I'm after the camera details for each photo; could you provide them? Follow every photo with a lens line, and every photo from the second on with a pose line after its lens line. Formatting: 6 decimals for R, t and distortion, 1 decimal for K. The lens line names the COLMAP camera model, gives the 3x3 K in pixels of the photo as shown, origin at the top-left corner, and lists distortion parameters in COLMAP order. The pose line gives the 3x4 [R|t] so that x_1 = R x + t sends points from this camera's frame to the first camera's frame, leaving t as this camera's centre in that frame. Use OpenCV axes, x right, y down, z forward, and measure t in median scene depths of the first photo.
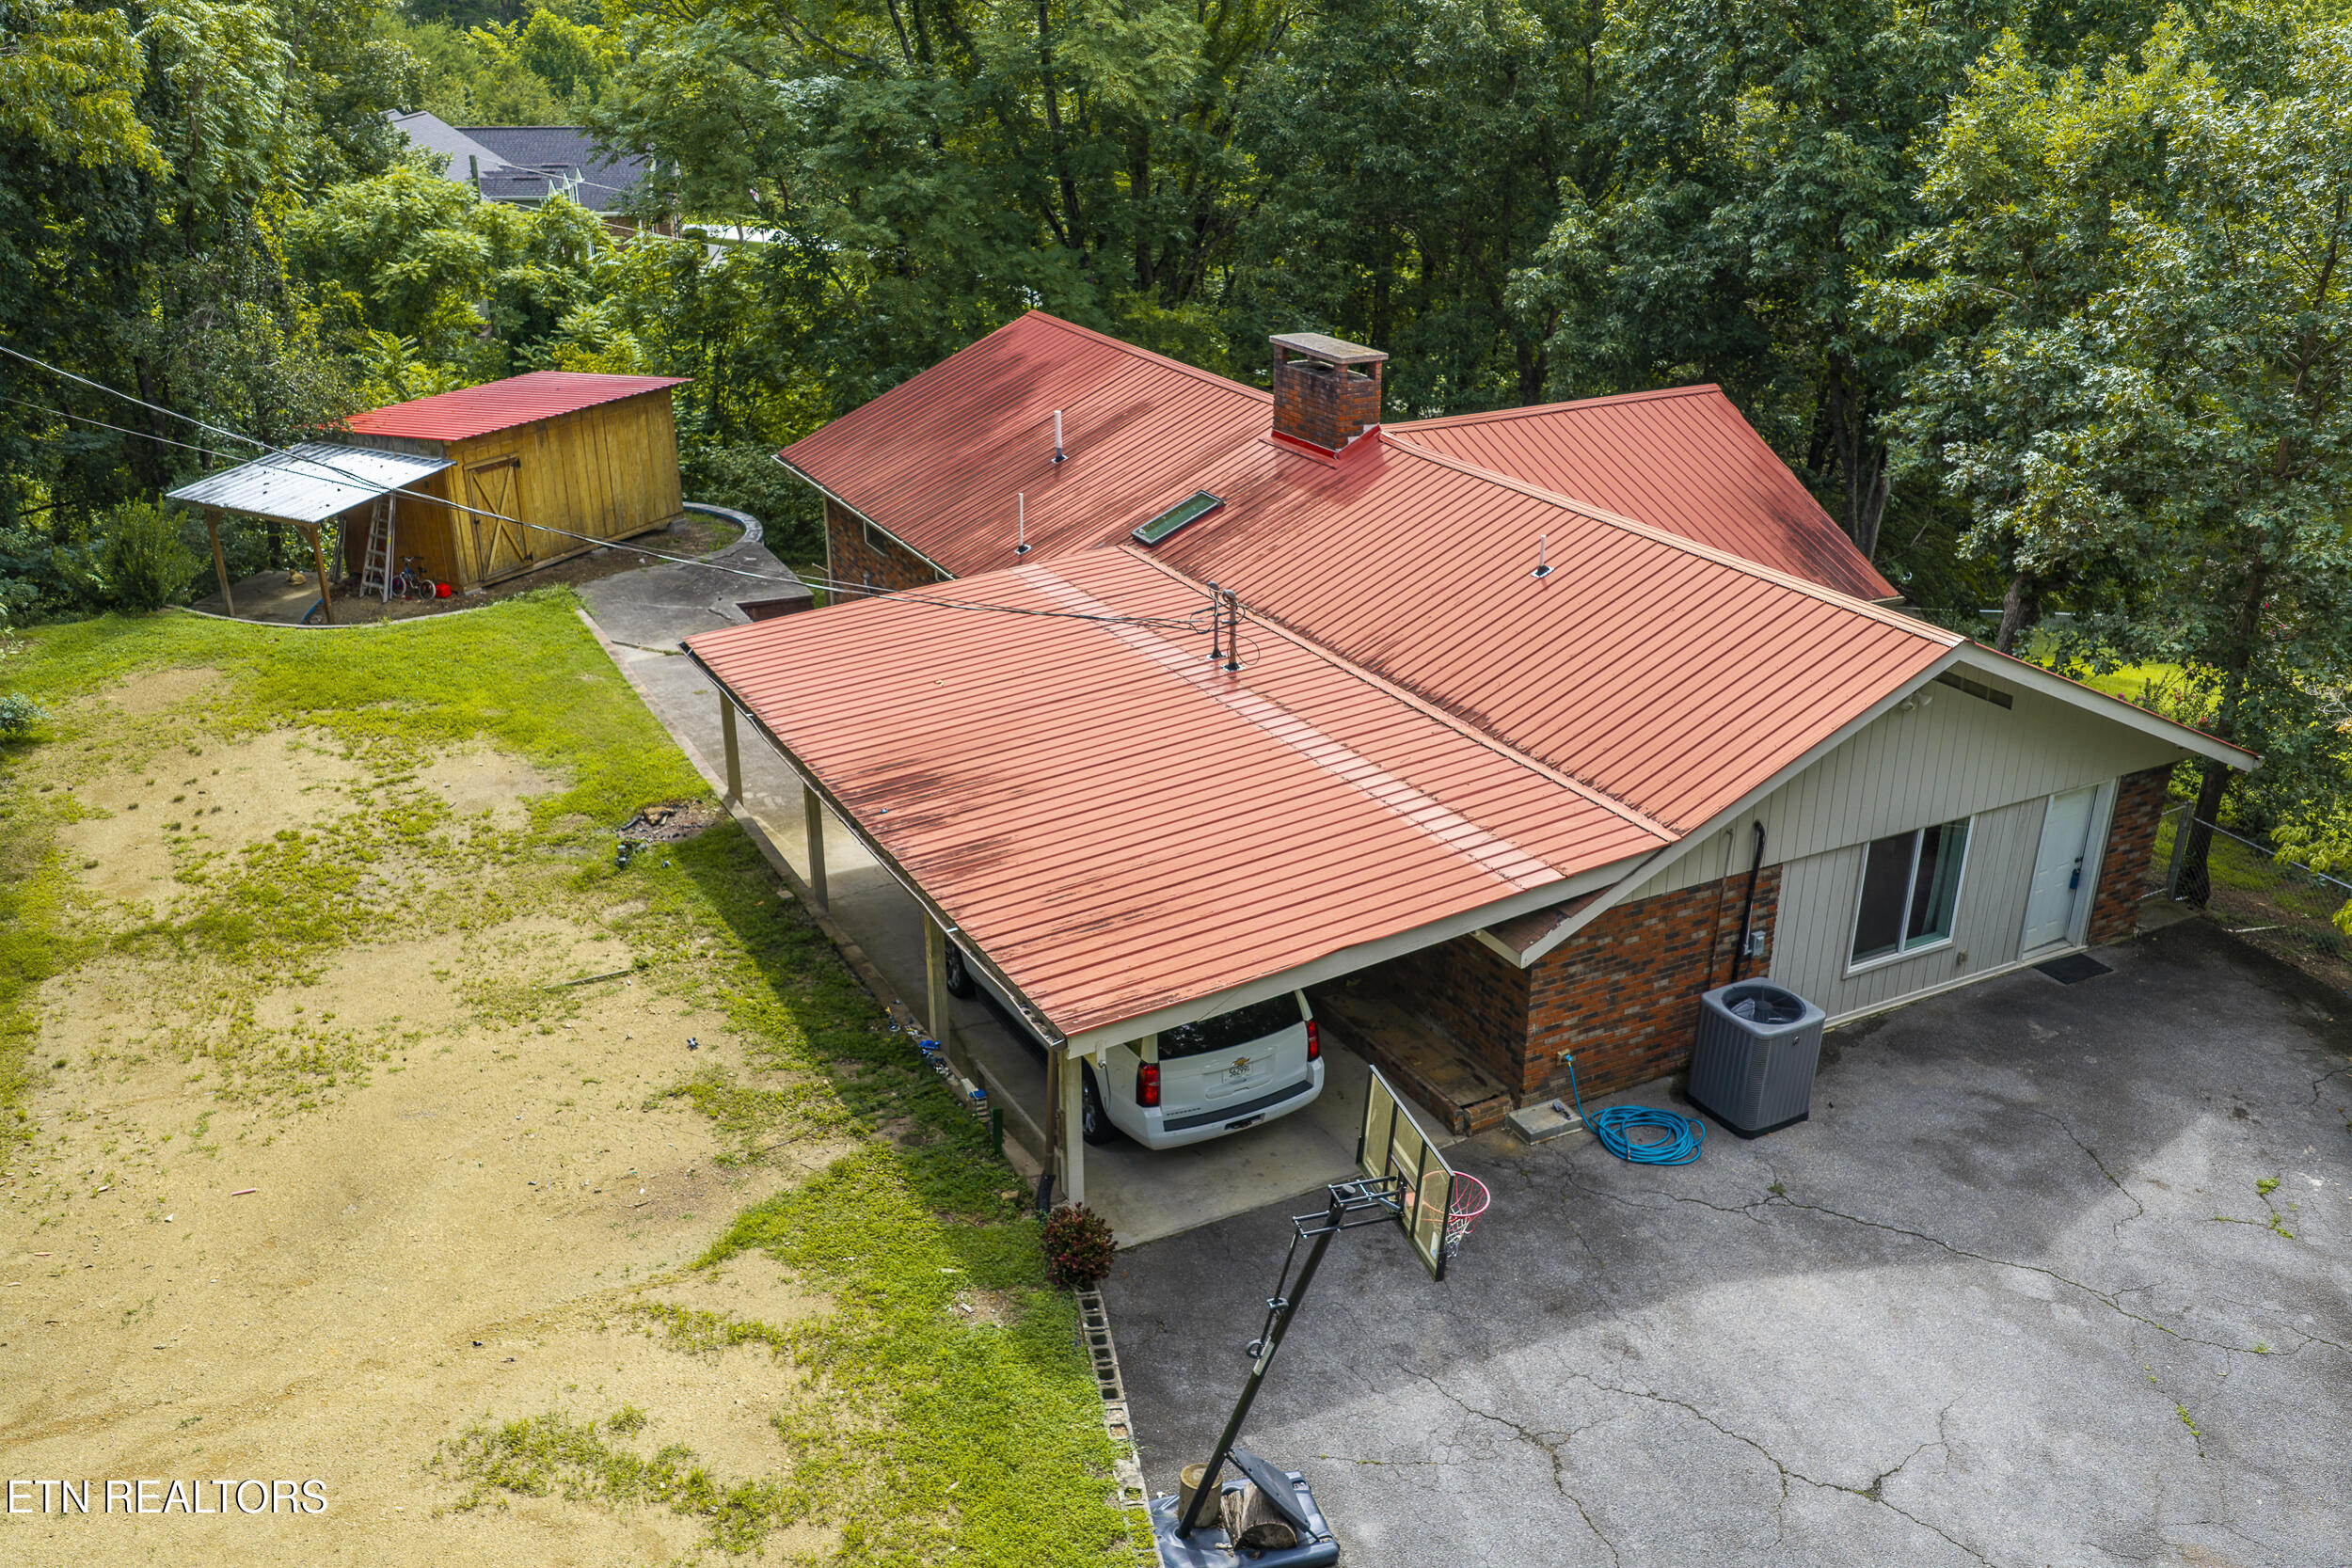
lens RADIAL K [[1930.5, 0, 1175.8], [0, 1930.5, 789.2], [0, 0, 1]] dist [0.007126, -0.018001]
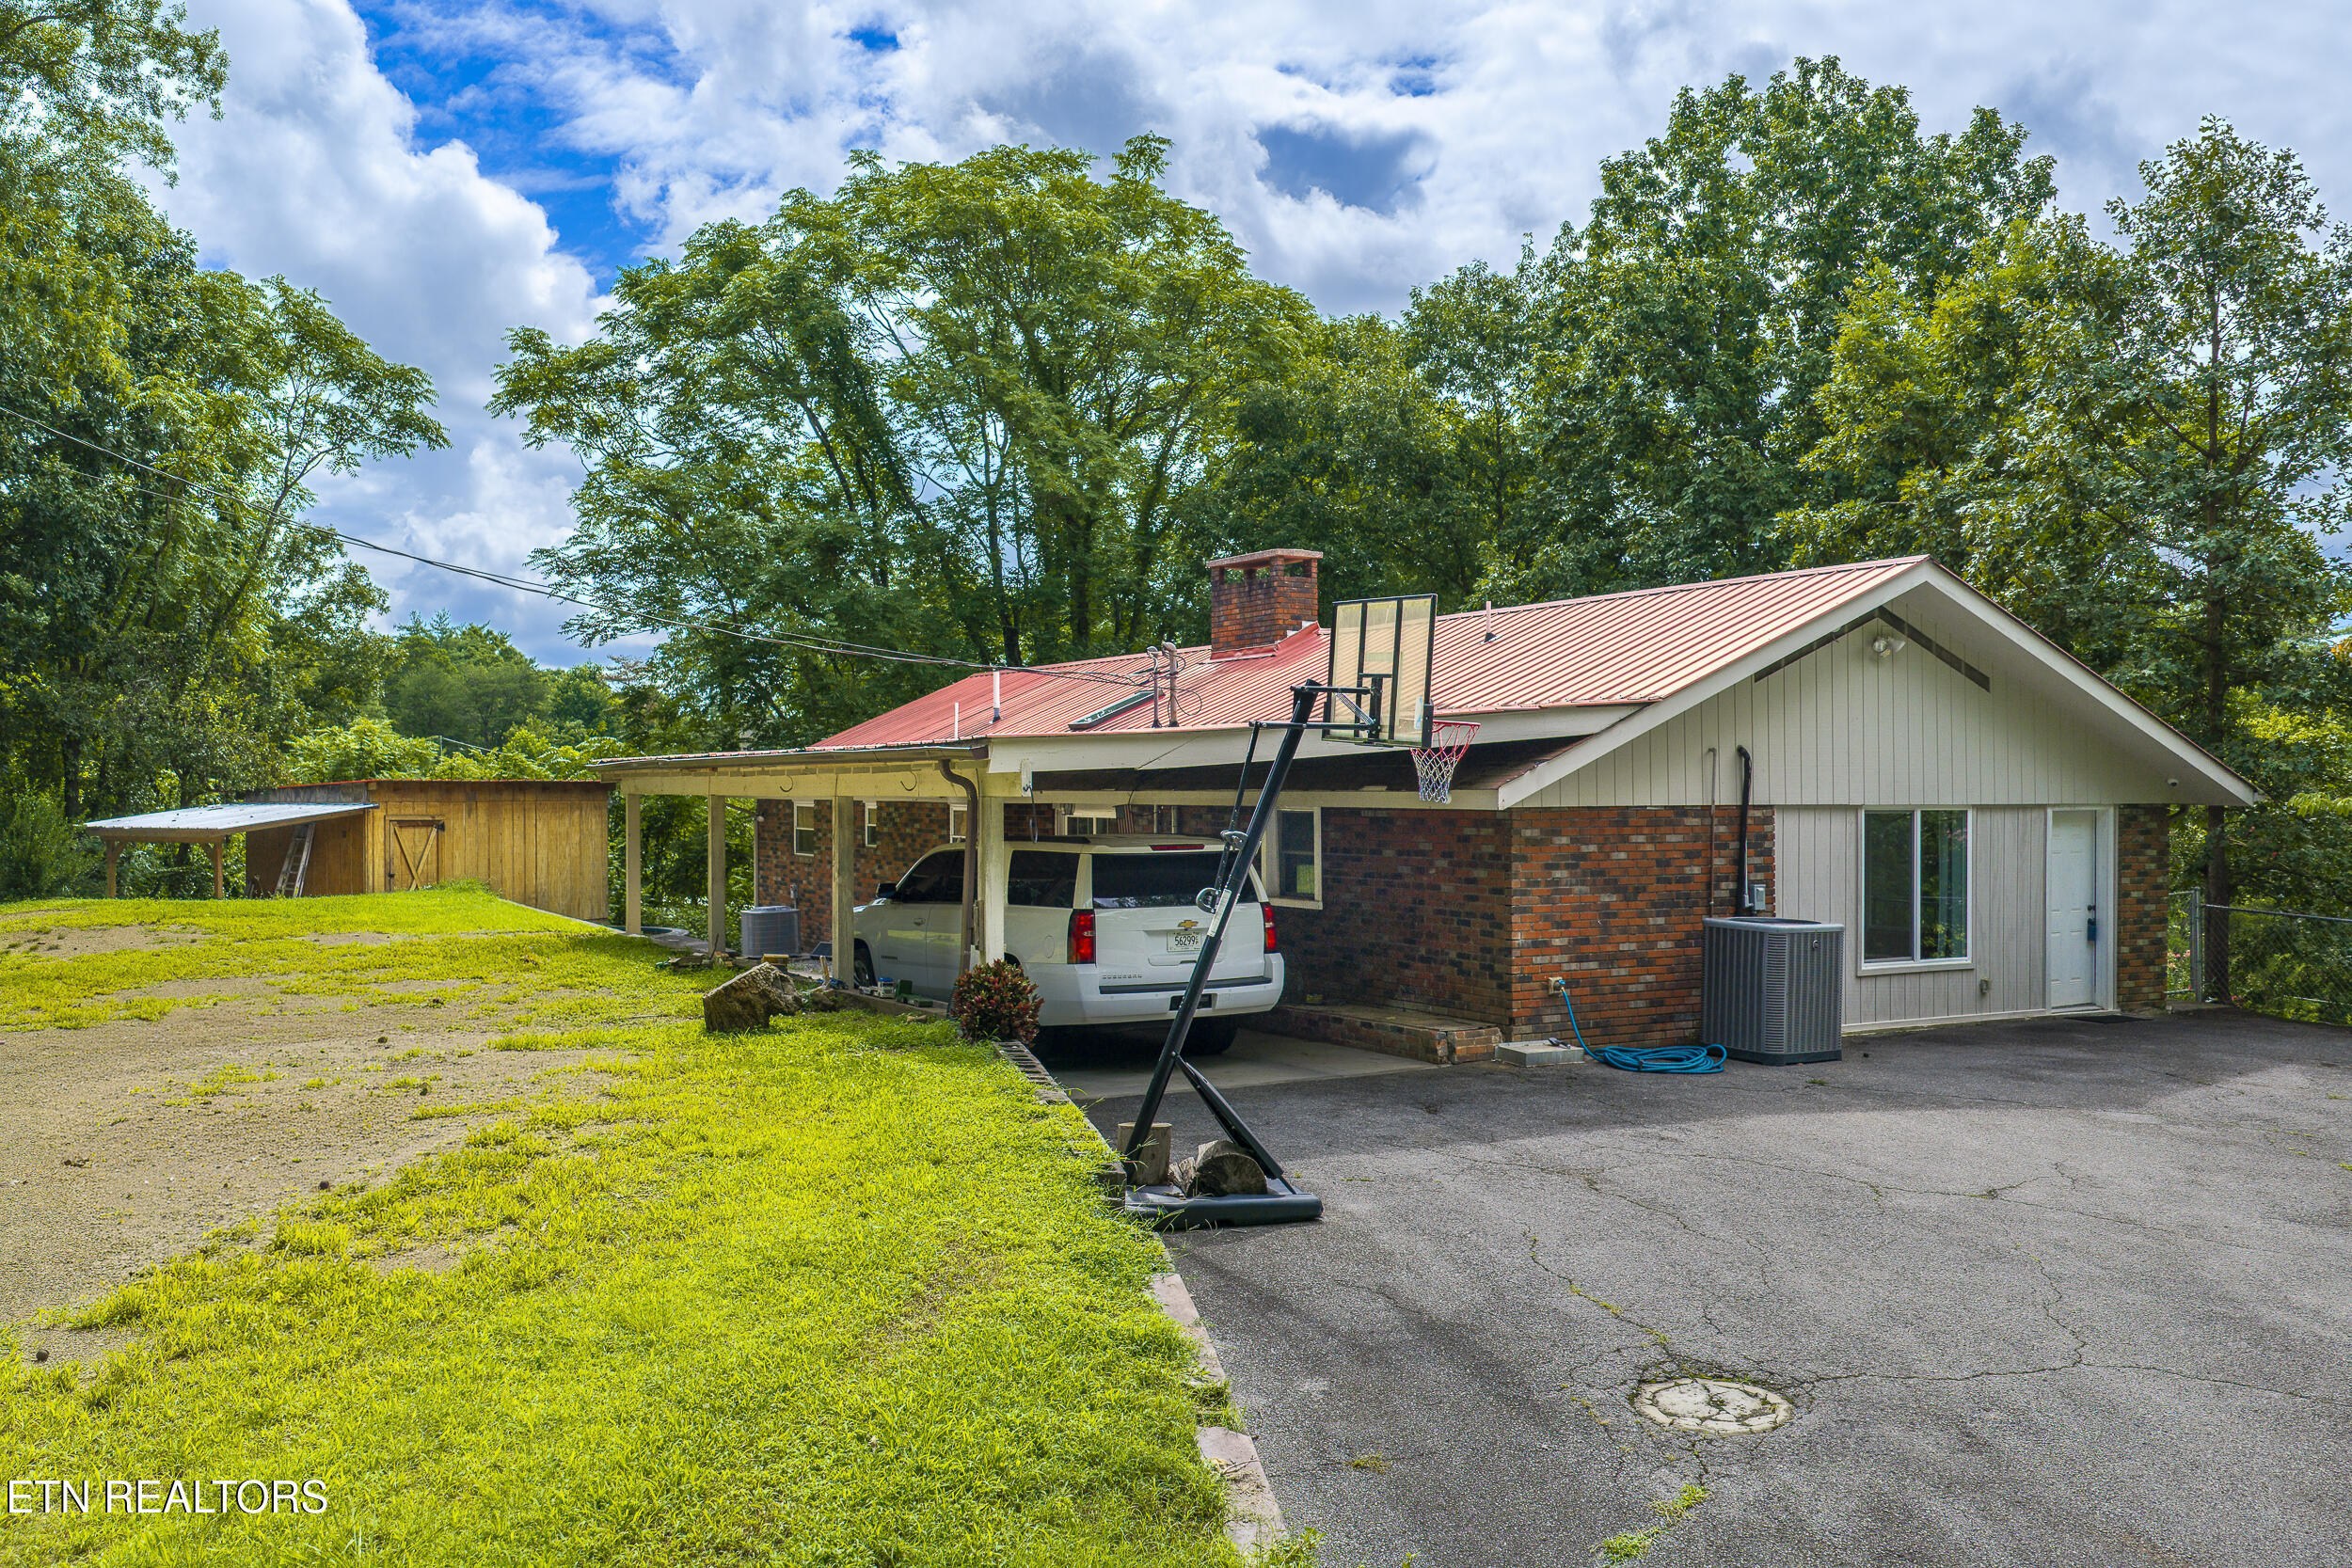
lens RADIAL K [[1930.5, 0, 1173.9], [0, 1930.5, 788.9], [0, 0, 1]] dist [0.007126, -0.018001]
pose [[0.999558, -0.003660, 0.029504, 0.001738], [0.014731, 0.922981, -0.384564, 0.381152], [-0.025824, 0.384828, 0.922627, 0.156296]]
